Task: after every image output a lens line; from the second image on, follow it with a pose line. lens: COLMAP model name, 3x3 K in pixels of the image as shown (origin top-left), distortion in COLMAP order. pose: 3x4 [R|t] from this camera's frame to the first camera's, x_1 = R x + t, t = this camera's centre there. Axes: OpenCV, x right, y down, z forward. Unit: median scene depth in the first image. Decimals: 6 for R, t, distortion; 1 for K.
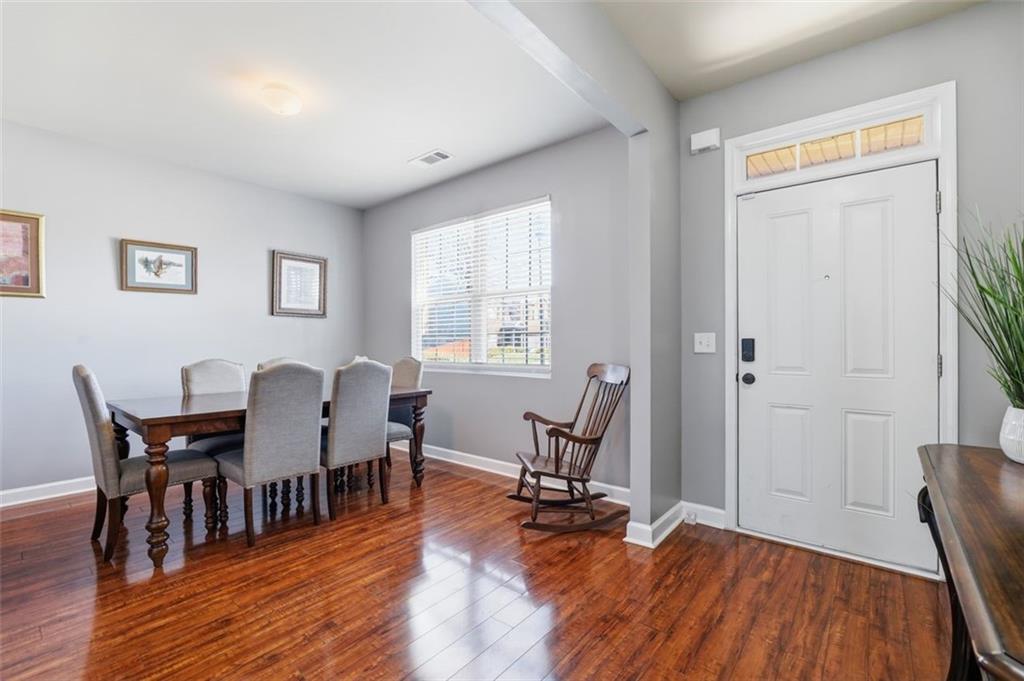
lens RADIAL K [[457.6, 0, 510.8], [0, 457.6, 338.1], [0, 0, 1]] dist [0.002513, 0.000128]
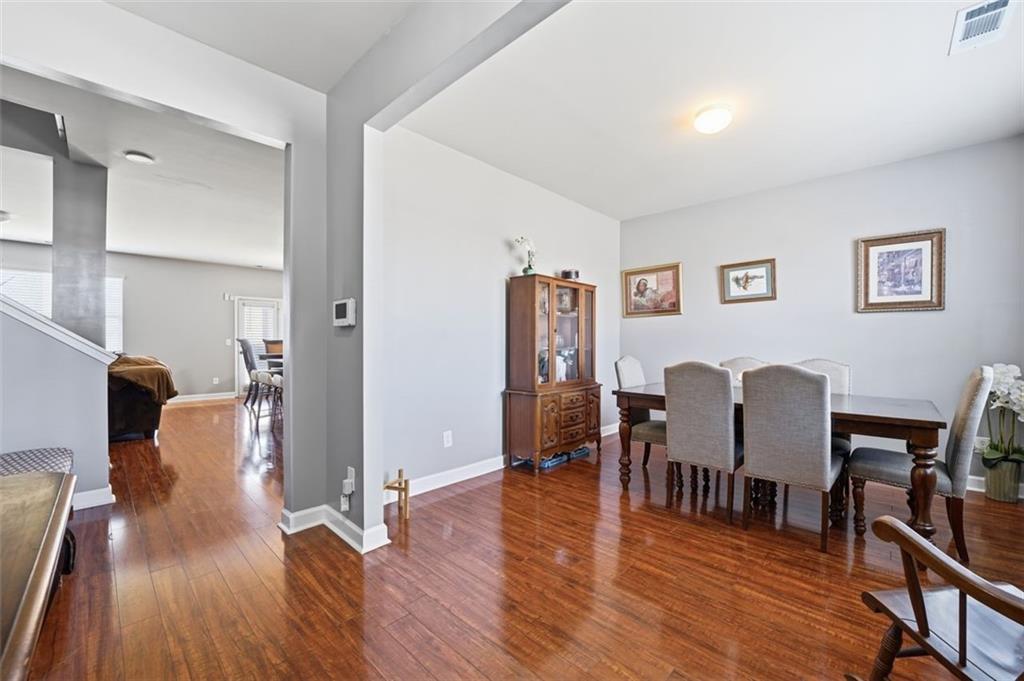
lens RADIAL K [[412.4, 0, 506.7], [0, 412.4, 344.1], [0, 0, 1]] dist [-0.015676, -0.000207]
pose [[-0.088253, 0.003098, -0.996093, 0.470222], [0.004828, 0.999985, 0.002682, 0.008233], [0.996086, -0.004573, -0.088266, 0.553274]]
